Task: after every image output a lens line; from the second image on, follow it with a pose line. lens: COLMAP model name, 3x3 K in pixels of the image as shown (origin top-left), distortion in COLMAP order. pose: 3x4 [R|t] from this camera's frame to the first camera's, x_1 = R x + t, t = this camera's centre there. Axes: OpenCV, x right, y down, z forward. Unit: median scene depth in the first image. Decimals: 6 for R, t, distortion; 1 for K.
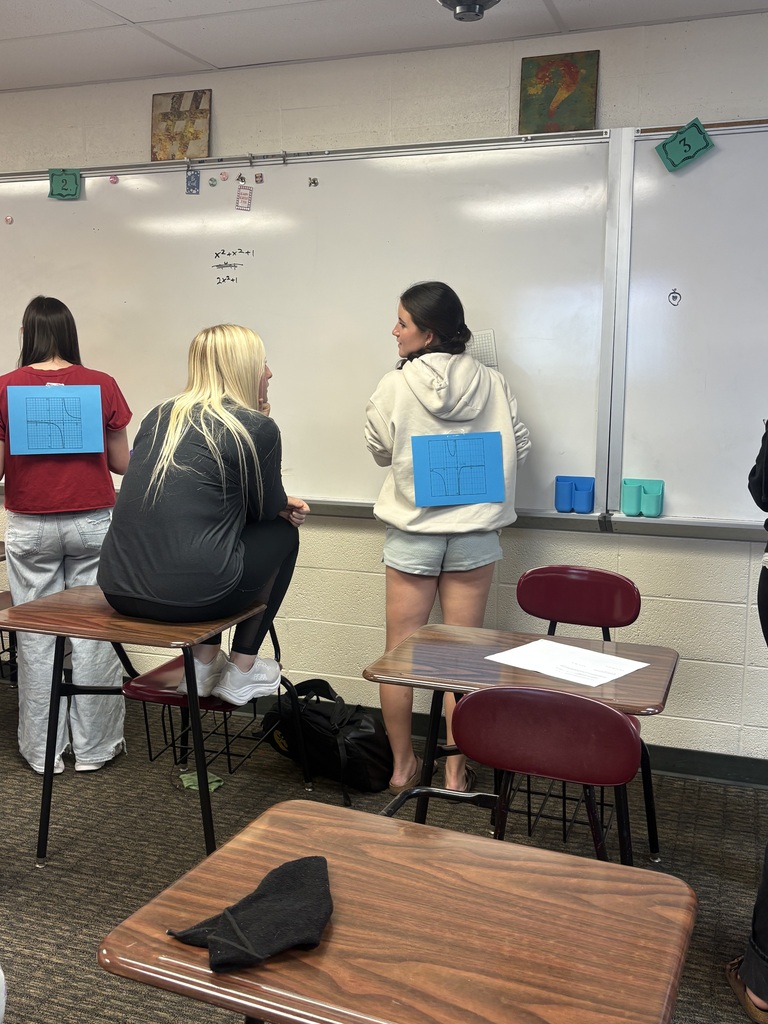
lens RADIAL K [[986.5, 0, 383.6], [0, 986.5, 511.6], [0, 0, 1]] dist [0.017874, 0.000000]
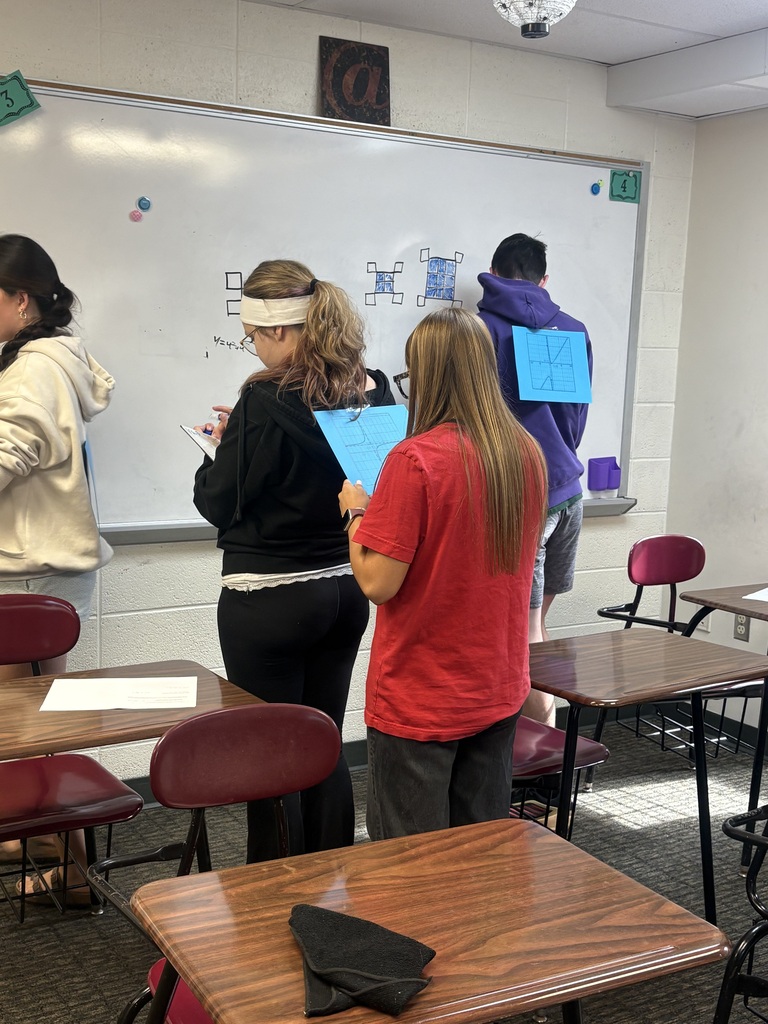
lens RADIAL K [[1251.2, 0, 383.7], [0, 1251.2, 512.3], [0, 0, 1]] dist [-0.011629, 0.000000]
pose [[0.620619, -0.082581, 0.779752, -0.840537], [0.103072, 0.994402, 0.023278, -0.014582], [-0.777309, 0.065924, 0.625656, 0.221378]]
